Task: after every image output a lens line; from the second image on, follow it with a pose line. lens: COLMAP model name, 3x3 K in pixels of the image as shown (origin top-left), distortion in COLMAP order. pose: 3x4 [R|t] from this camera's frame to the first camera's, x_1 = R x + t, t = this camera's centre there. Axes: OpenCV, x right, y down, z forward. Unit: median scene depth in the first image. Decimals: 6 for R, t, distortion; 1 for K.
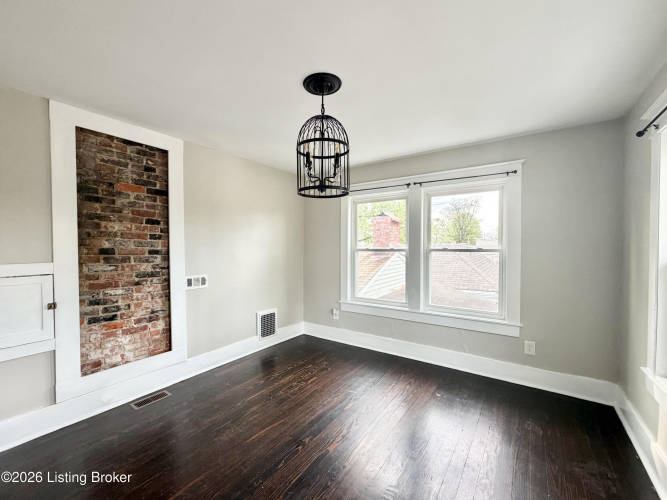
lens RADIAL K [[266.9, 0, 333.5], [0, 266.9, 250.0], [0, 0, 1]] dist [-0.001280, -0.000076]
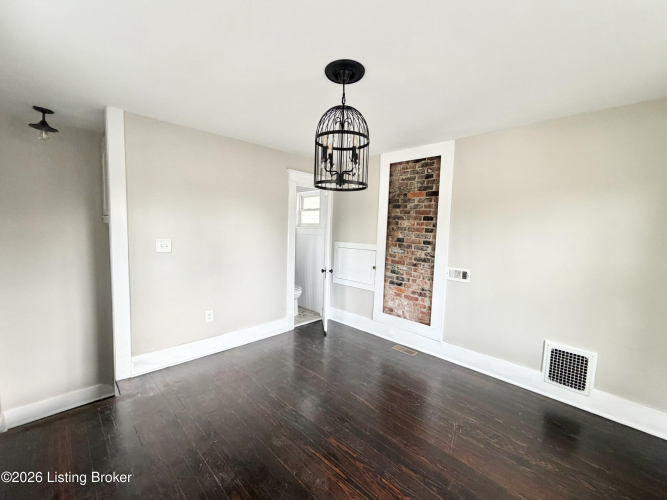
lens RADIAL K [[266.9, 0, 333.5], [0, 266.9, 250.0], [0, 0, 1]] dist [-0.001280, -0.000076]
pose [[-0.129508, 0.075312, -0.988714, 0.671949], [-0.049606, 0.995371, 0.082317, -0.042484], [0.990337, 0.059707, -0.125173, 0.781718]]
